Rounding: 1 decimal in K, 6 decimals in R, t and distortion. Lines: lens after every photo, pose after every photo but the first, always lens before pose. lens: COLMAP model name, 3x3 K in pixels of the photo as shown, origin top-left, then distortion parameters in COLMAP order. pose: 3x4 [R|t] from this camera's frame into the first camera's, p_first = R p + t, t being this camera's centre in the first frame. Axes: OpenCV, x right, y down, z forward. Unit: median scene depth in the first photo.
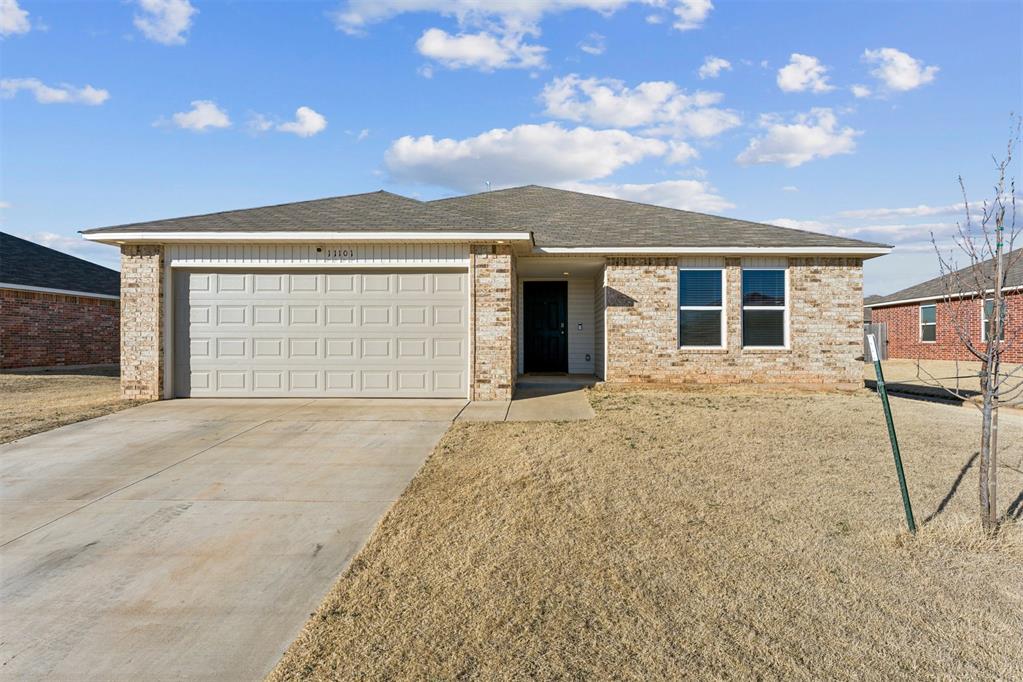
lens RADIAL K [[474.5, 0, 516.0], [0, 474.5, 332.1], [0, 0, 1]] dist [-0.001432, -0.000038]
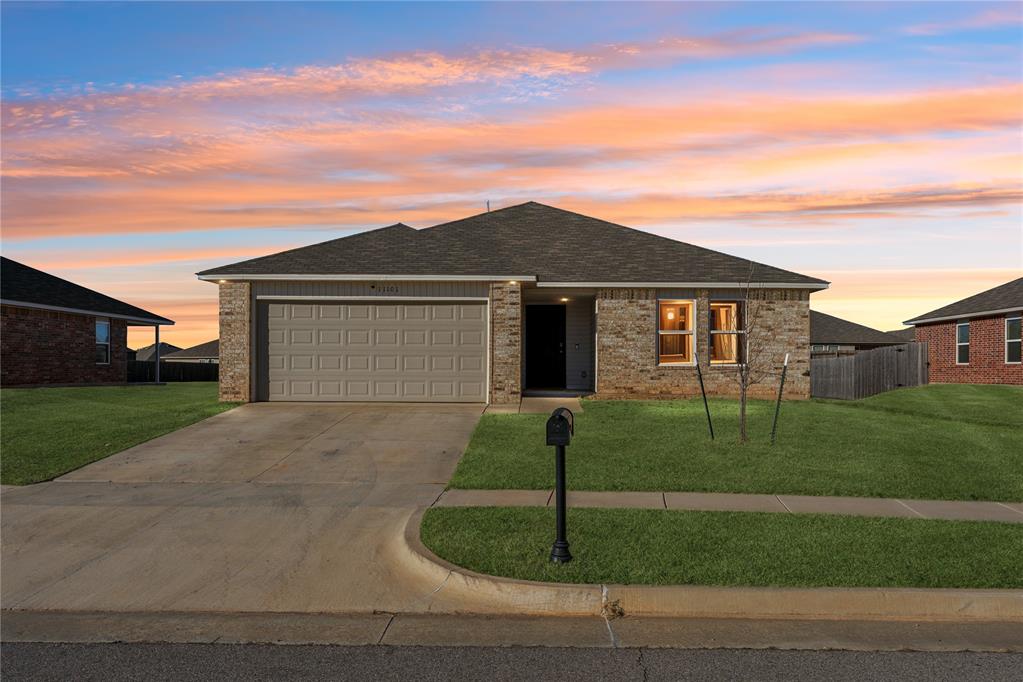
lens RADIAL K [[705.9, 0, 509.3], [0, 705.9, 346.6], [0, 0, 1]] dist [0.001813, -0.000056]
pose [[0.999795, 0.004601, 0.019743, -0.068750], [-0.004481, 0.999971, -0.006079, -0.000427], [-0.019770, 0.005989, 0.999787, -0.796513]]
